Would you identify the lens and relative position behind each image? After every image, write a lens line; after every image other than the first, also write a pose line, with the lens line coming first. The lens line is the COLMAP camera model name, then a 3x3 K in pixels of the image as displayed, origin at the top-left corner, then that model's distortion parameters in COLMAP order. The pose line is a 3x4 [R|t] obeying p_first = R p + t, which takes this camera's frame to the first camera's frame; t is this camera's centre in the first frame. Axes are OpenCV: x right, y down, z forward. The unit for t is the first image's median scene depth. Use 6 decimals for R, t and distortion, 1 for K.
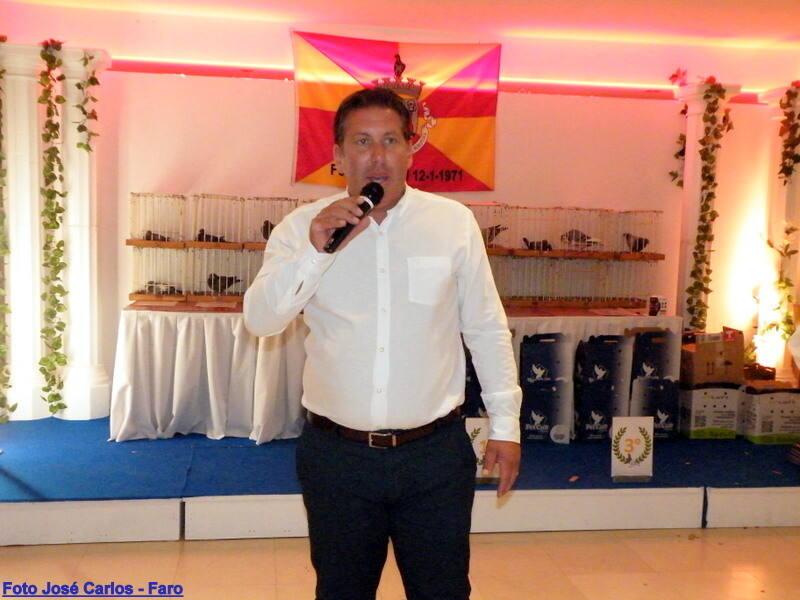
lens RADIAL K [[917.8, 0, 400.6], [0, 917.8, 303.8], [0, 0, 1]] dist [-0.002675, 0.194544]
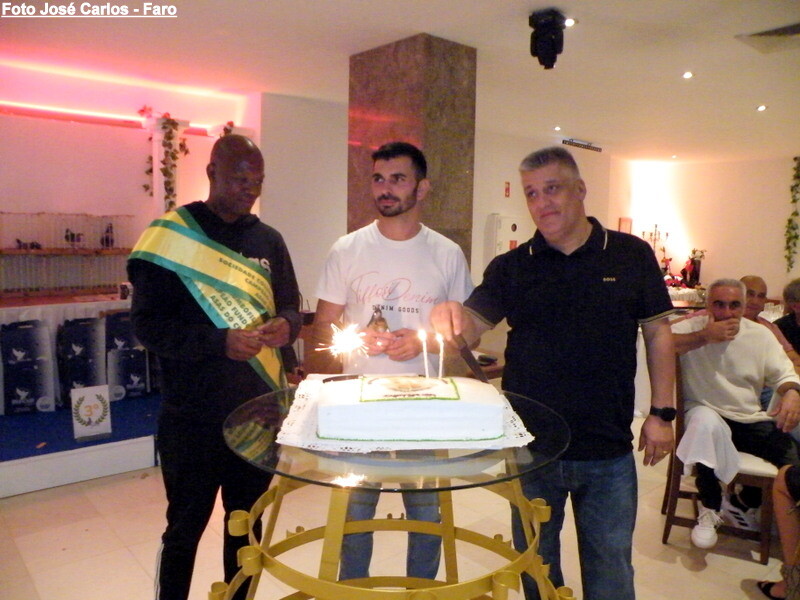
lens RADIAL K [[638.3, 0, 399.5], [0, 638.3, 307.5], [0, 0, 1]] dist [-0.168224, 0.155839]
pose [[0.846046, -0.068186, 0.528731, 0.137923], [0.044518, 0.997359, 0.057385, -0.007388], [-0.531248, -0.025012, 0.846847, 0.080848]]
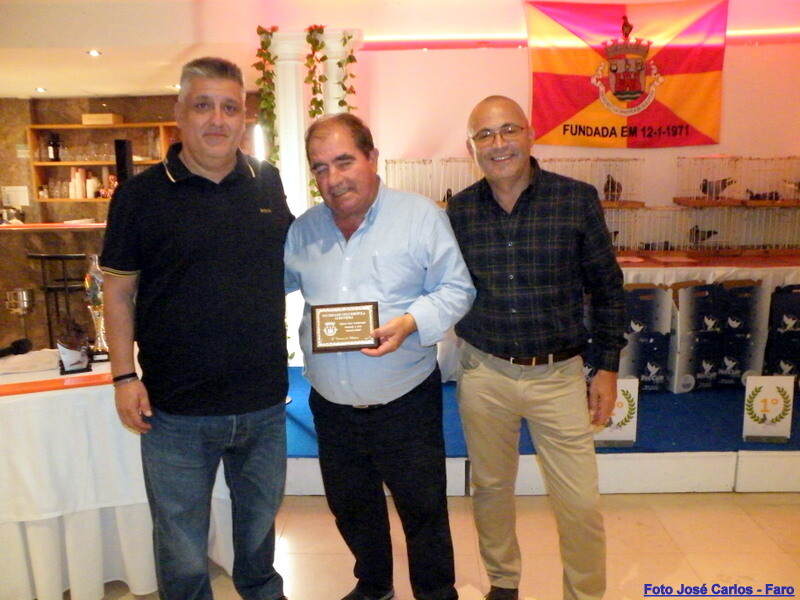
lens RADIAL K [[693.0, 0, 399.6], [0, 693.0, 305.4], [0, 0, 1]] dist [-0.133929, 0.164232]
pose [[0.982363, -0.011167, -0.186652, -0.119140], [0.027054, 0.996200, 0.082789, -0.015294], [0.185018, -0.086378, 0.978932, 0.179808]]
